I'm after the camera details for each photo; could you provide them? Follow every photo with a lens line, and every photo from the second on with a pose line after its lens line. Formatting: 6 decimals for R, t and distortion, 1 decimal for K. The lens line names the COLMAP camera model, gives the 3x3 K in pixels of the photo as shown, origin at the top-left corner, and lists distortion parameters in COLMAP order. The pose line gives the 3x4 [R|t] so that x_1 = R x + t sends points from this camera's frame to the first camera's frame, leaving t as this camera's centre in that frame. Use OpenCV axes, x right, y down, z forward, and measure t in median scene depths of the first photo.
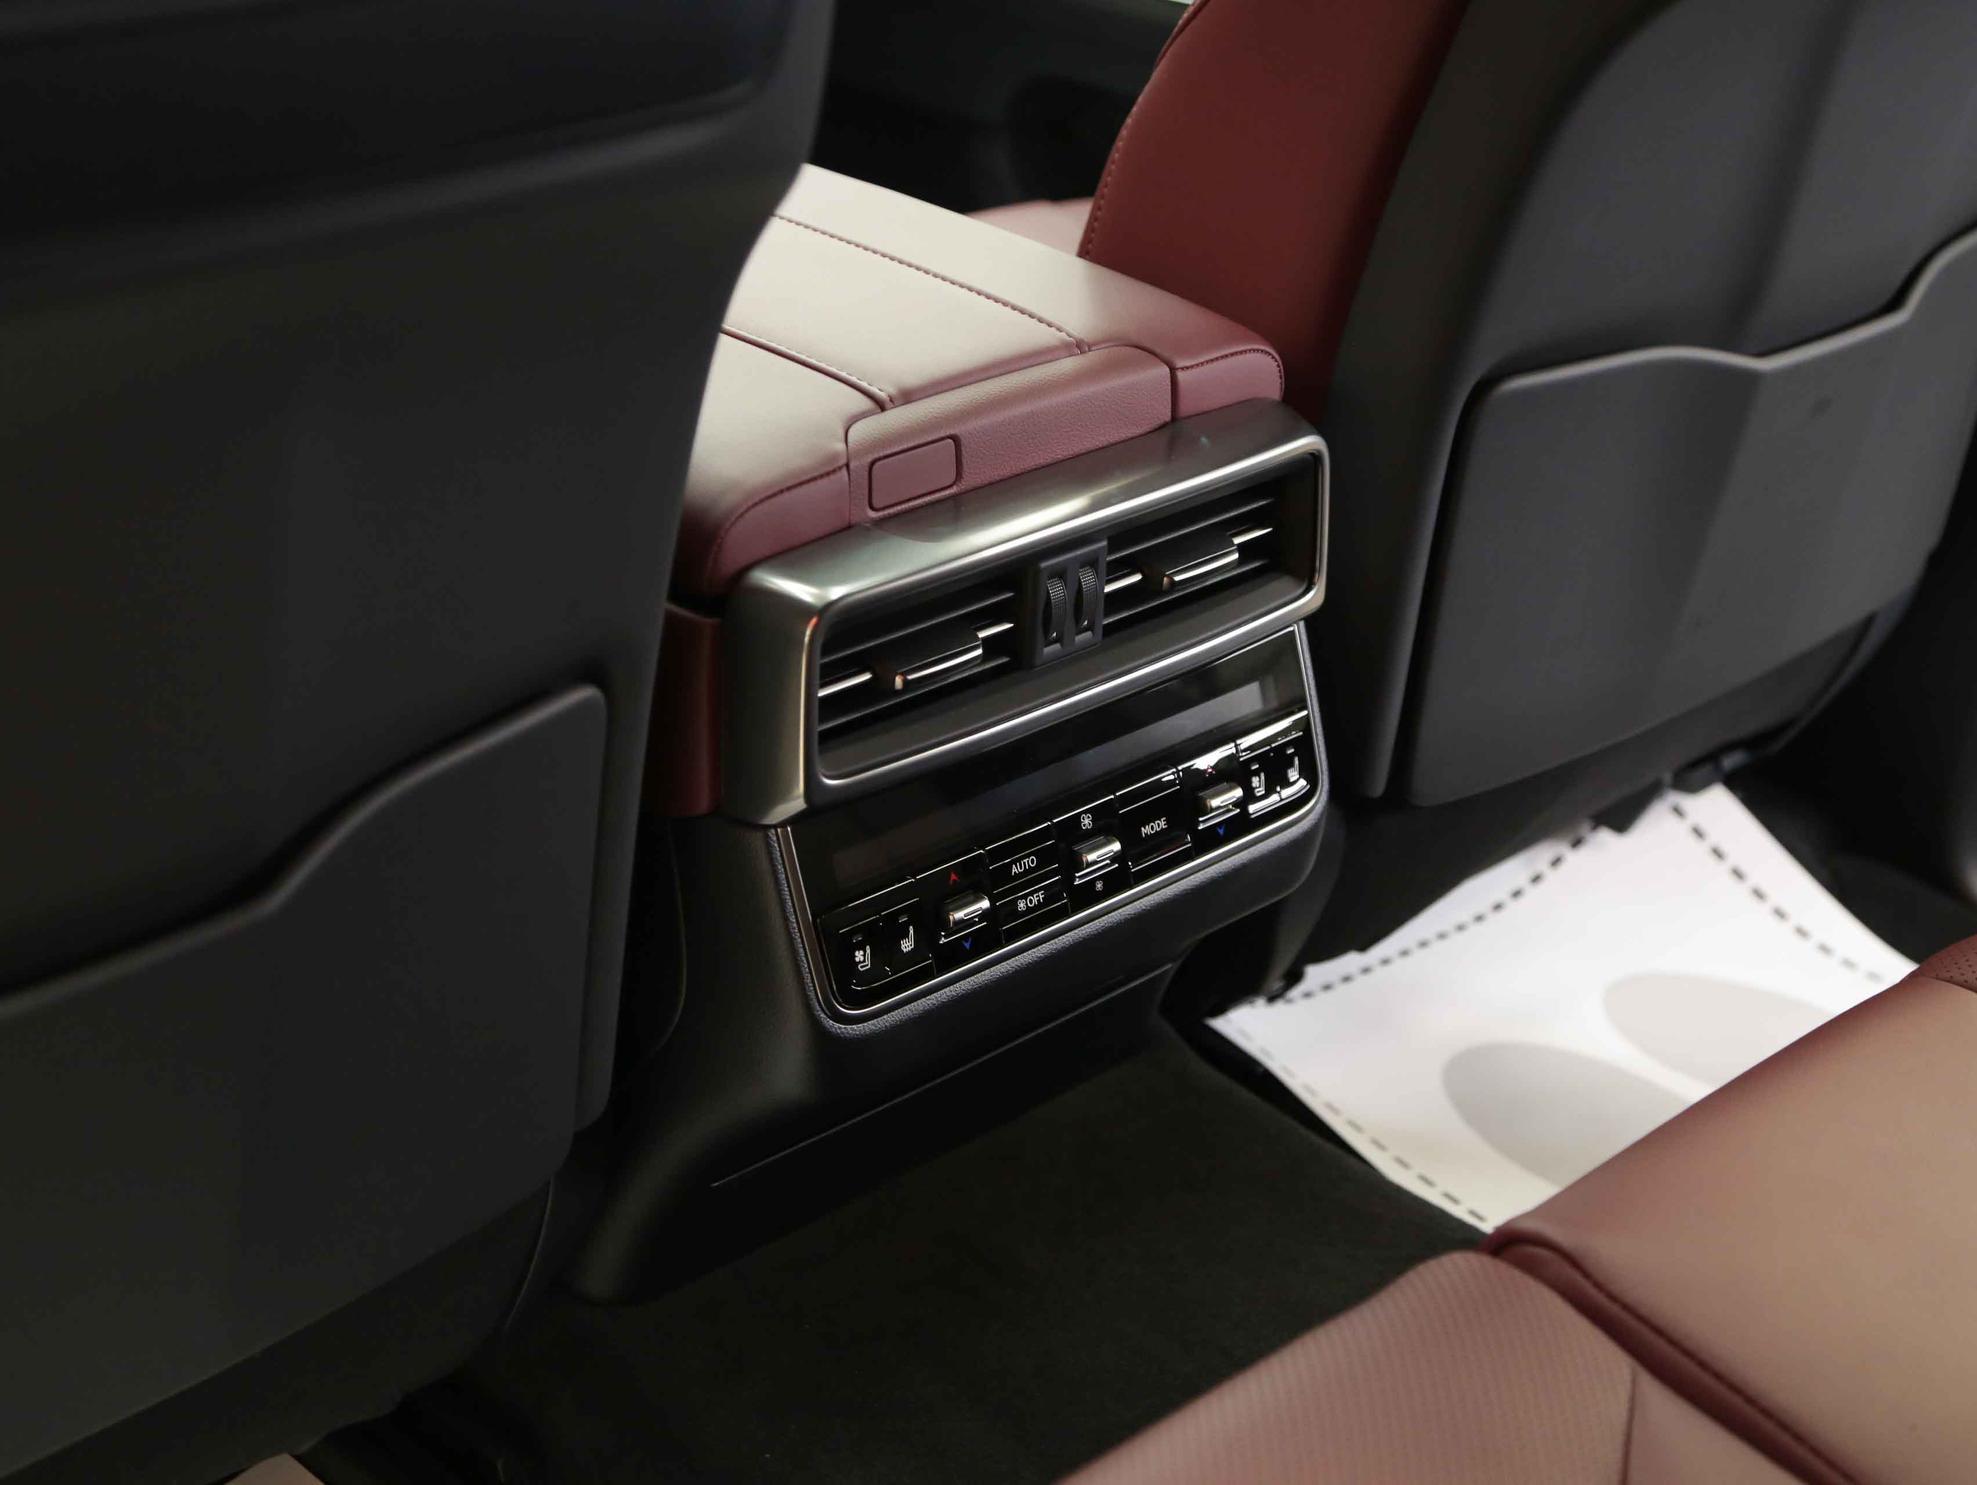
lens RADIAL K [[3469.8, 0, 988.5], [0, 3469.8, 742.5], [0, 0, 1]] dist [0.135105, 0.025530]
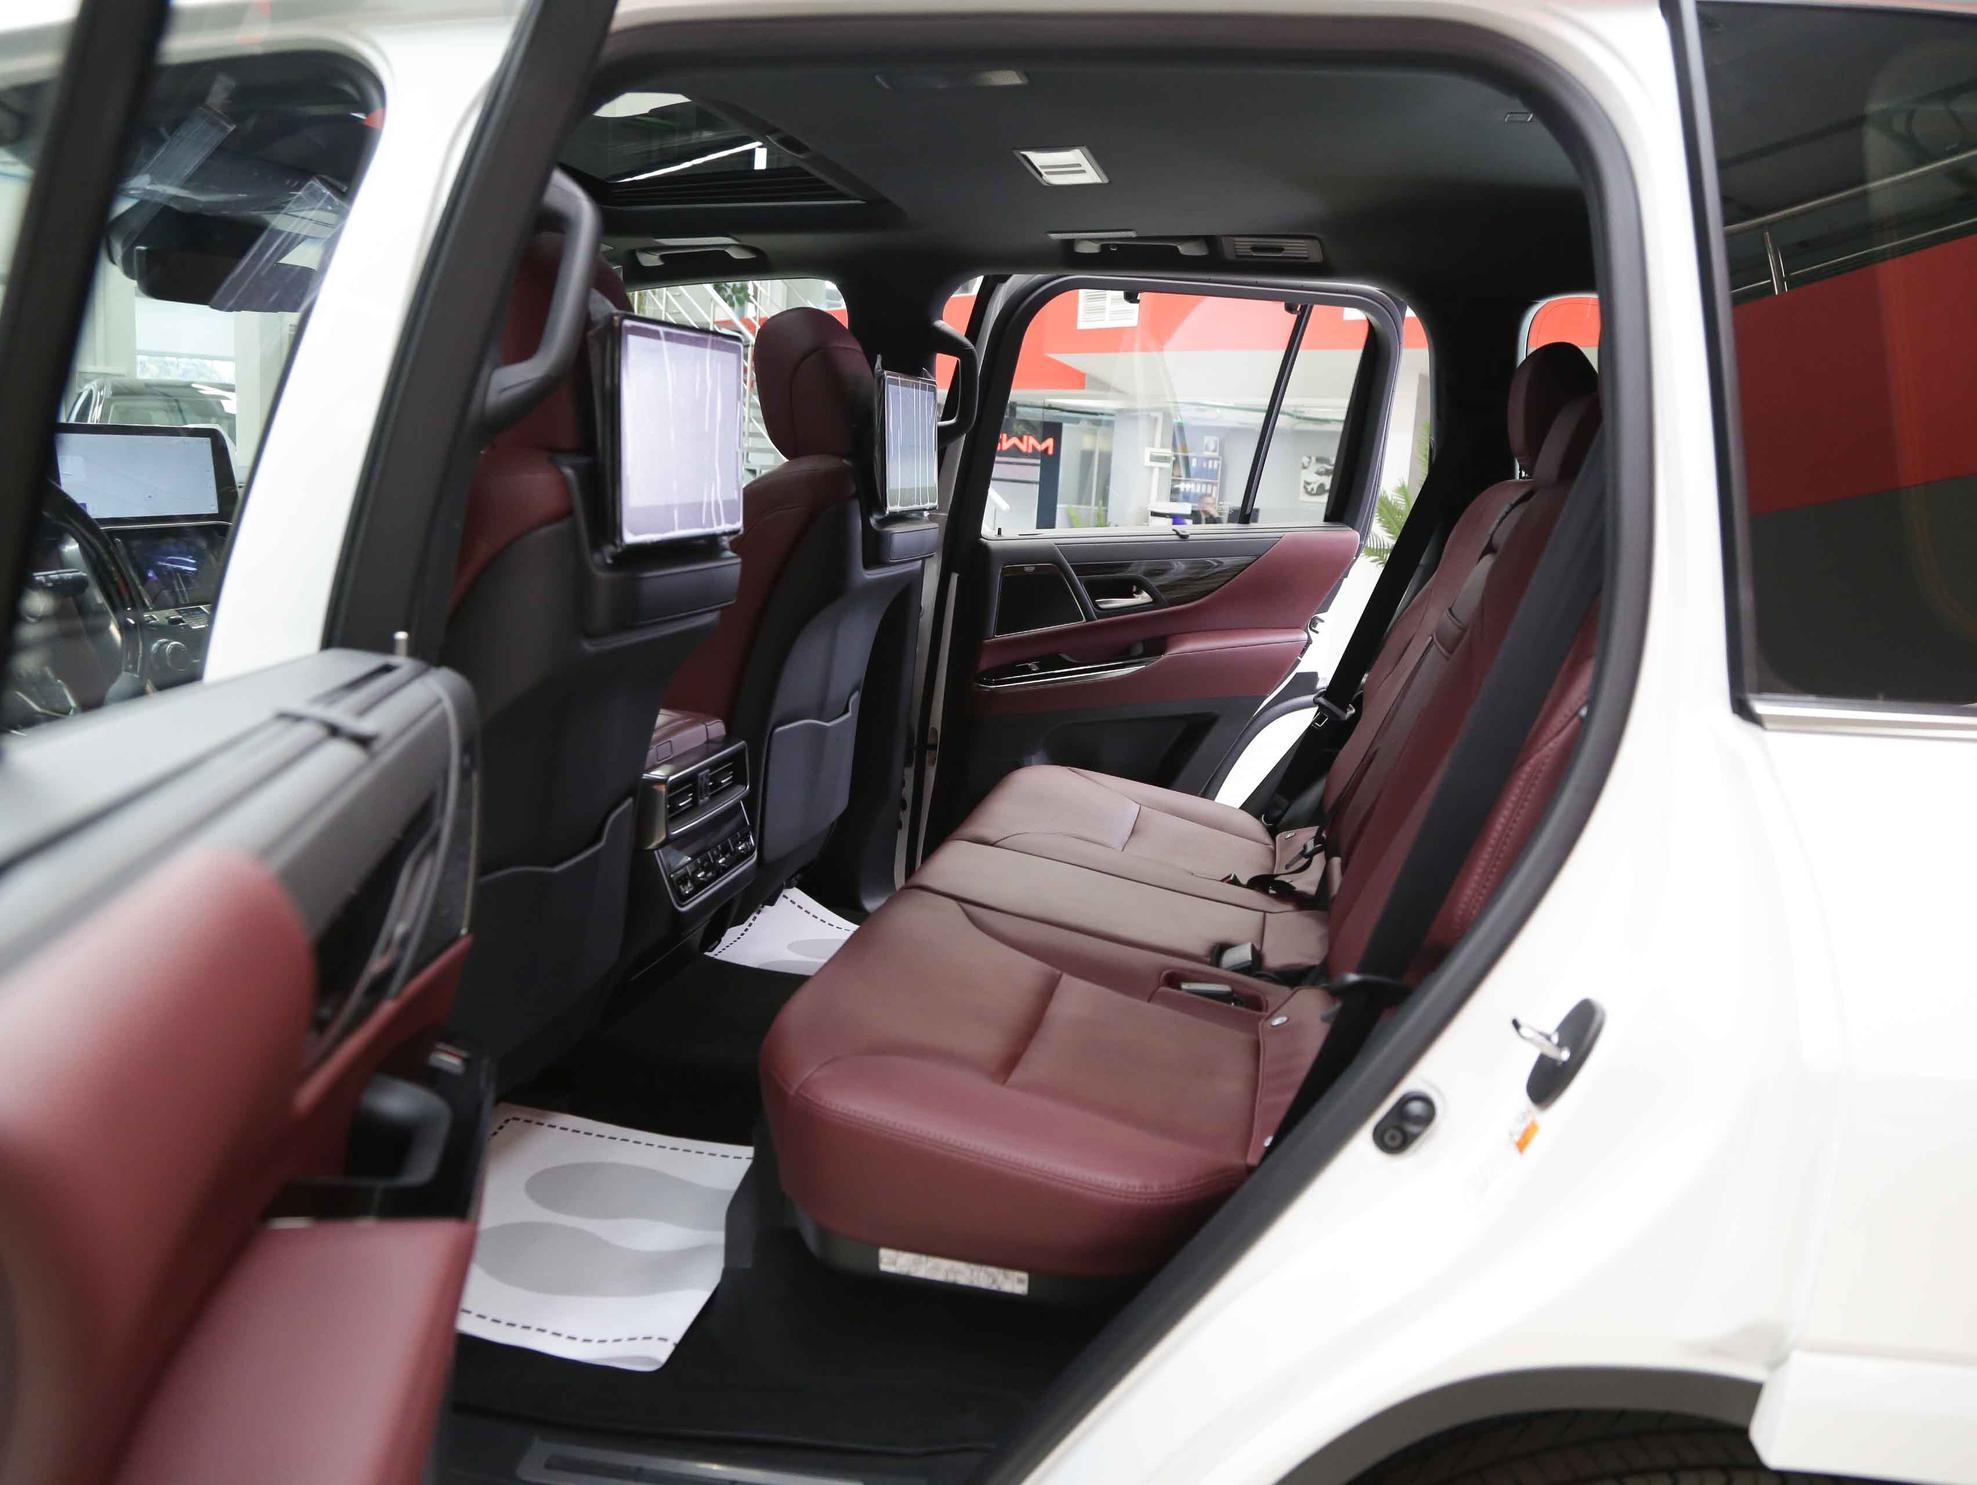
lens RADIAL K [[1644.9, 0, 988.5], [0, 1644.9, 742.5], [0, 0, 1]] dist [-0.099573, 0.050228]
pose [[0.836935, -0.118735, 0.534267, -0.605318], [0.244991, 0.954197, -0.171721, 0.266327], [-0.489406, 0.274610, 0.827690, -0.504890]]
